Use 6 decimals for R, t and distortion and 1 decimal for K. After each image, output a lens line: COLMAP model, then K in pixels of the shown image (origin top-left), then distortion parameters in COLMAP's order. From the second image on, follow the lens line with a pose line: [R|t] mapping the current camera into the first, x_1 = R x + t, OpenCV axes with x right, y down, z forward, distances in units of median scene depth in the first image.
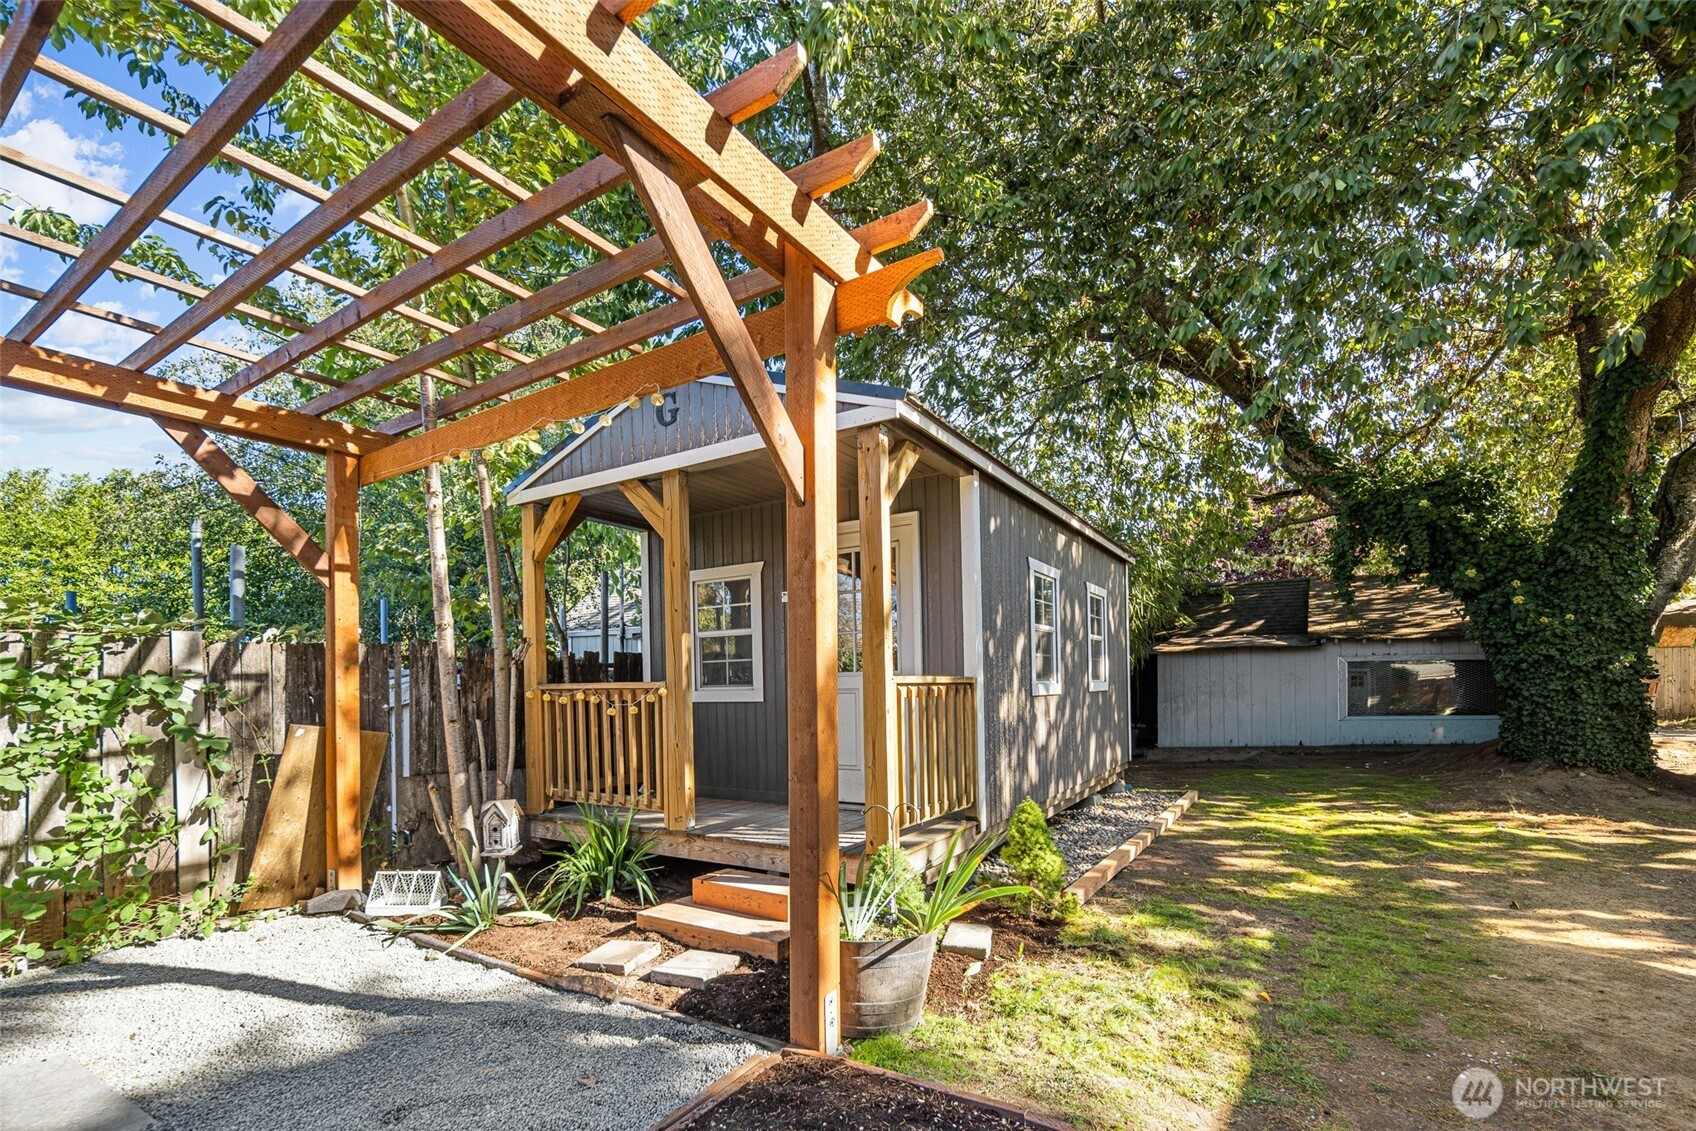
lens RADIAL K [[758.9, 0, 826.9], [0, 758.9, 681.0], [0, 0, 1]] dist [0.005834, -0.002723]
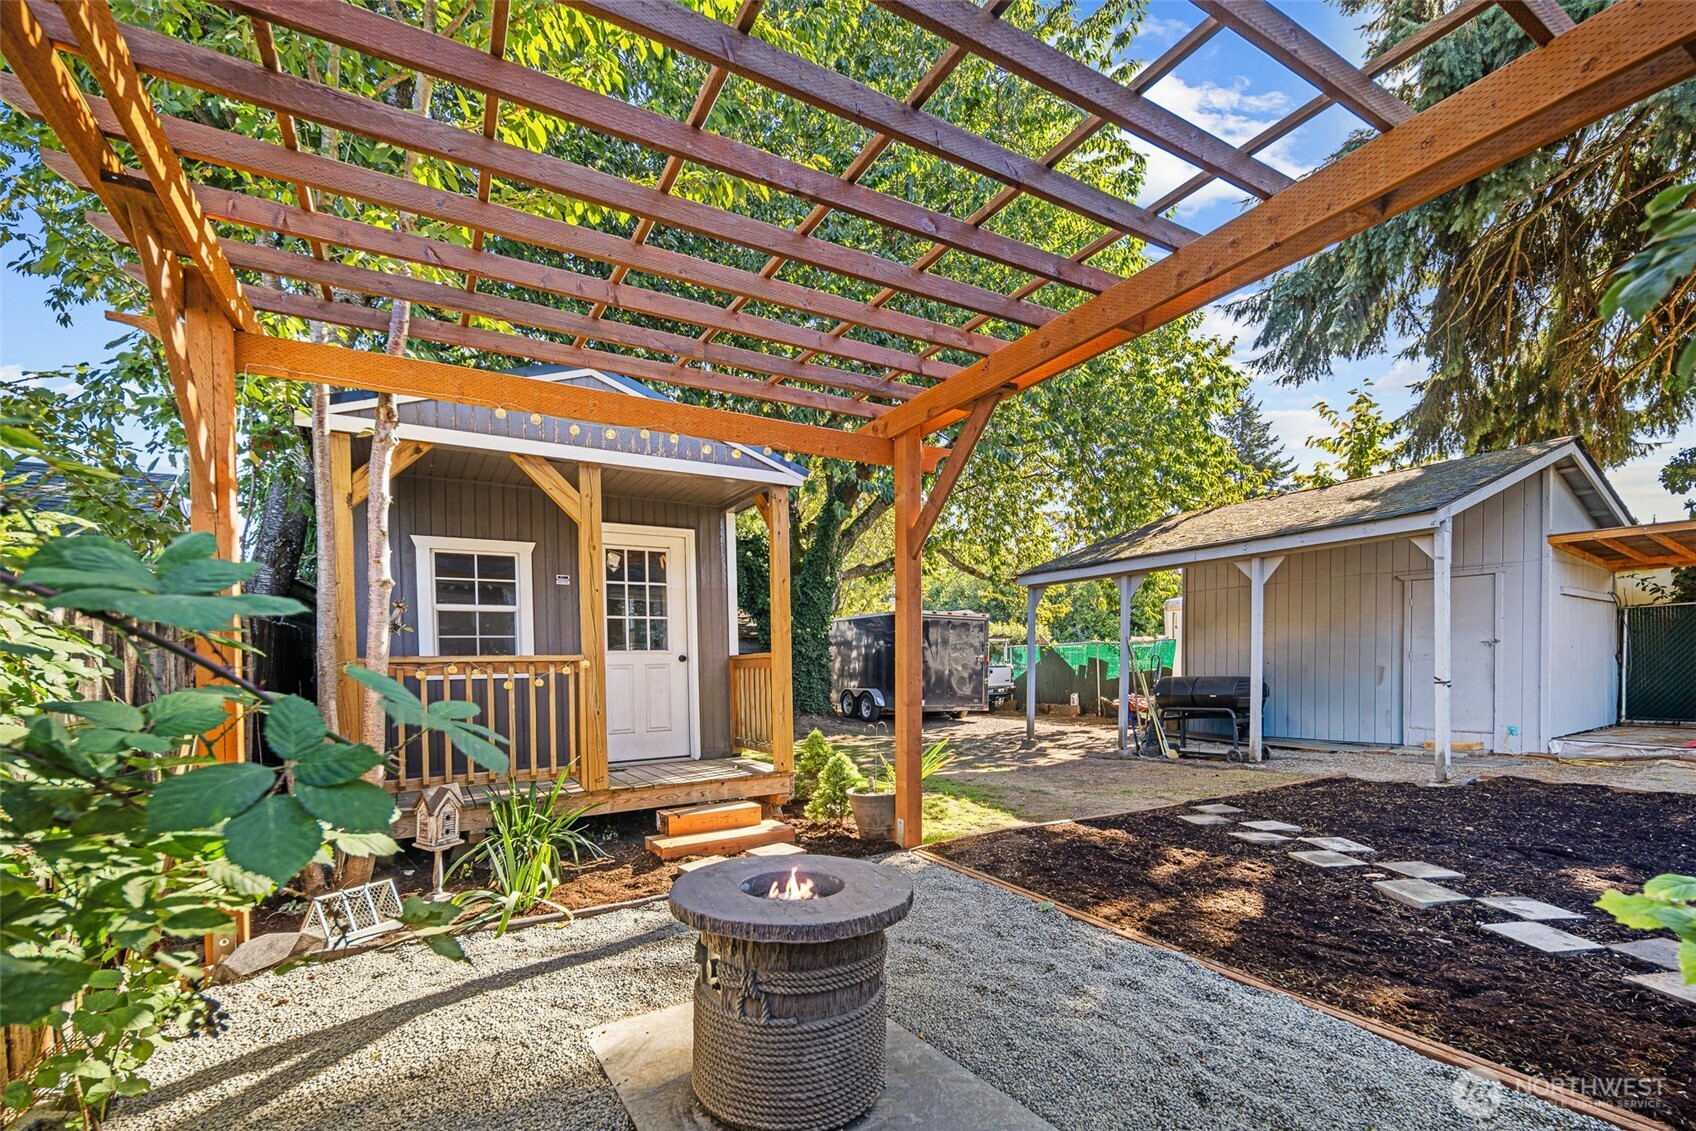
lens RADIAL K [[758.9, 0, 842.6], [0, 758.9, 674.8], [0, 0, 1]] dist [0.005834, -0.002723]
pose [[0.449936, -0.006081, 0.893040, -0.787388], [0.005244, 0.999978, 0.004167, 0.020370], [-0.893045, 0.002808, 0.449958, 0.142147]]
